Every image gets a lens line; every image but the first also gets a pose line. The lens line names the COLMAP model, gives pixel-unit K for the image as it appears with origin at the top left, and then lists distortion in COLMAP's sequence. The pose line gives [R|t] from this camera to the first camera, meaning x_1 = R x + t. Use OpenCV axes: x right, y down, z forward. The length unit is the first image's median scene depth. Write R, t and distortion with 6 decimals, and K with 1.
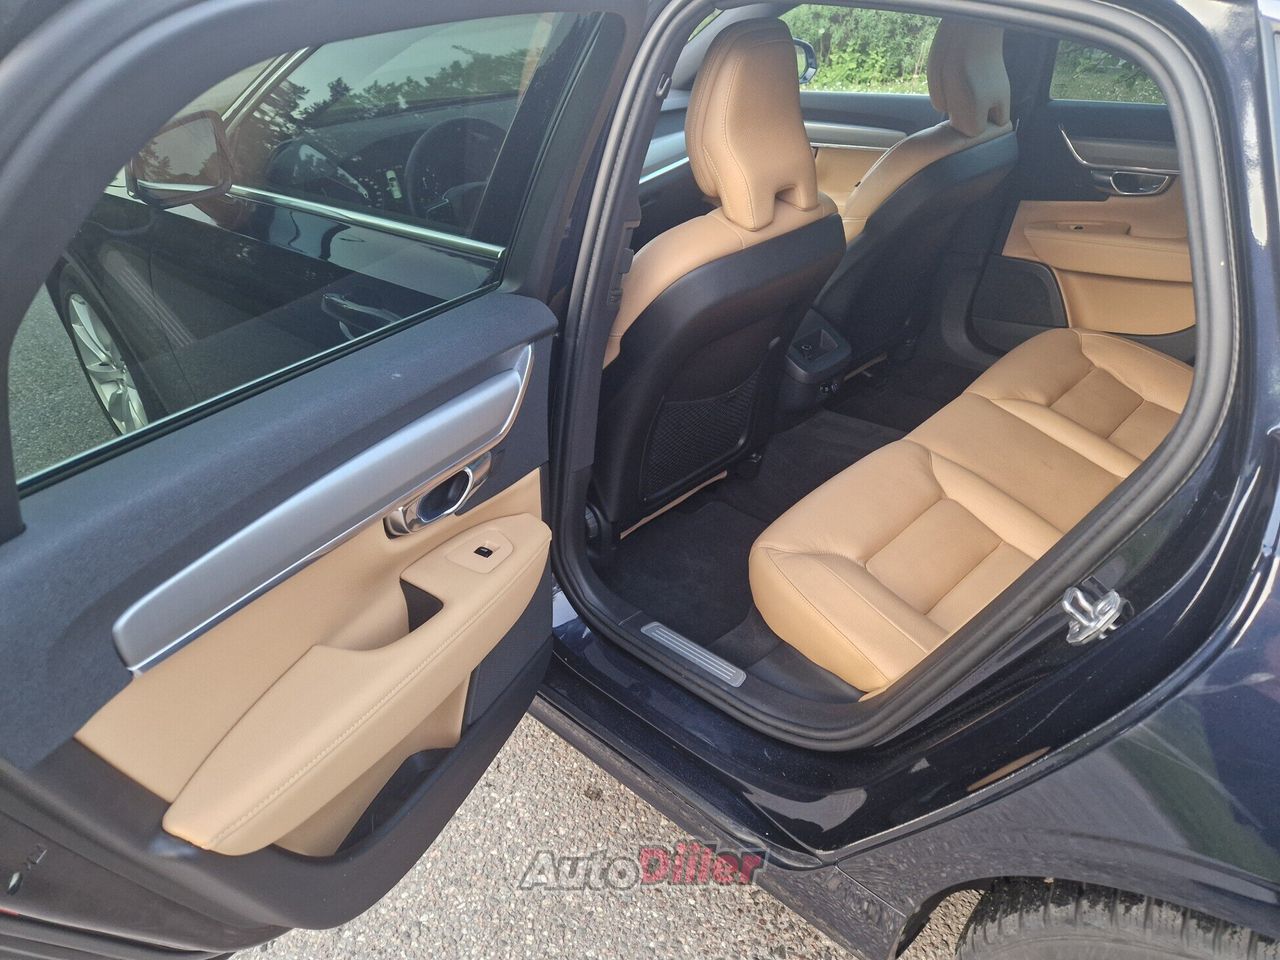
lens RADIAL K [[861.6, 0, 635.0], [0, 861.6, 476.9], [0, 0, 1]] dist [0.061881, -0.051776]
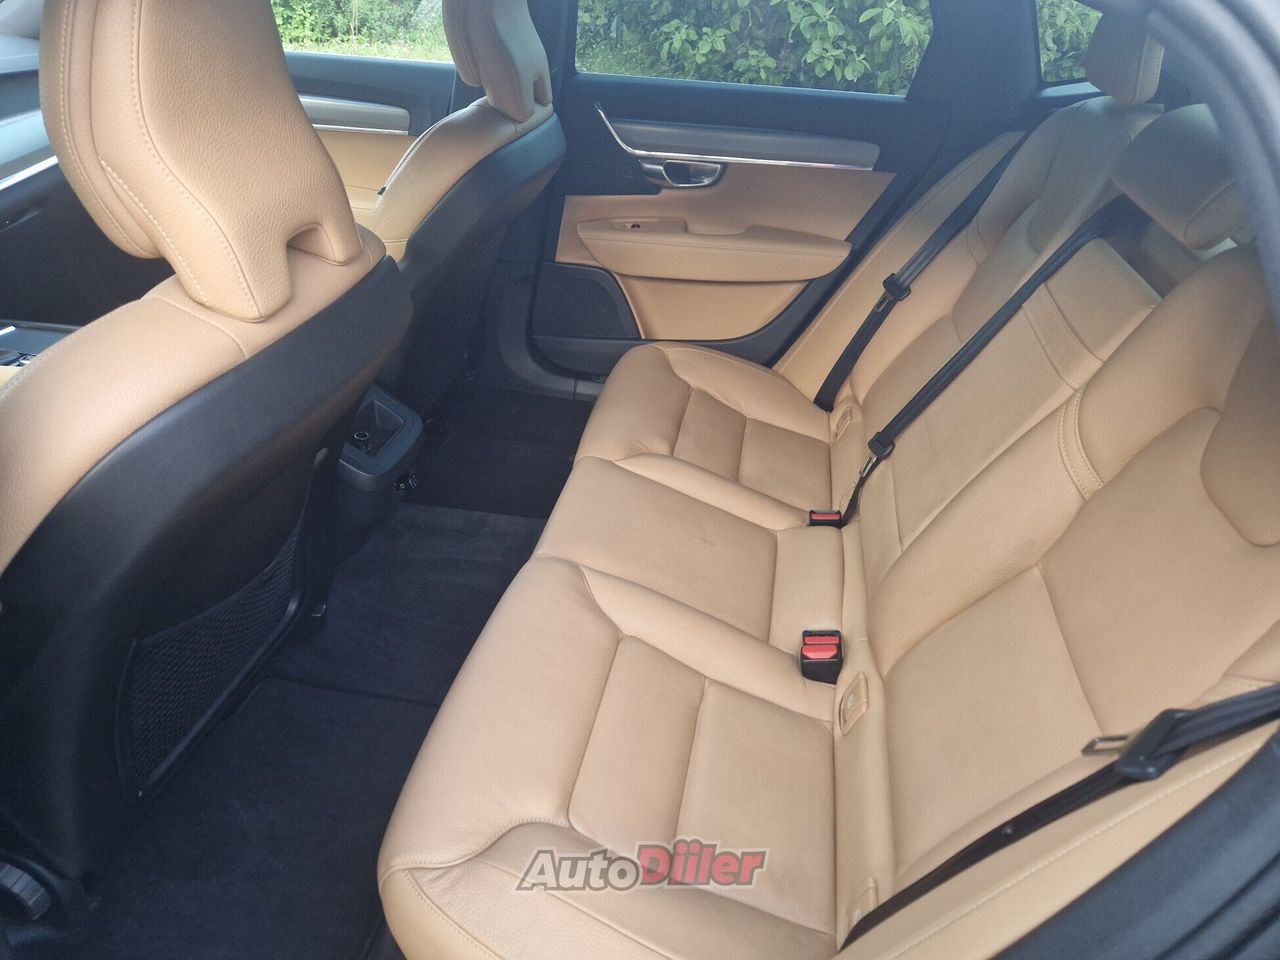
lens RADIAL K [[861.6, 0, 635.0], [0, 861.6, 476.9], [0, 0, 1]] dist [0.061881, -0.051776]
pose [[0.837525, -0.215407, 0.502148, 0.029075], [0.197841, 0.976205, 0.088788, -0.126909], [-0.509324, 0.024983, 0.860212, 0.291410]]
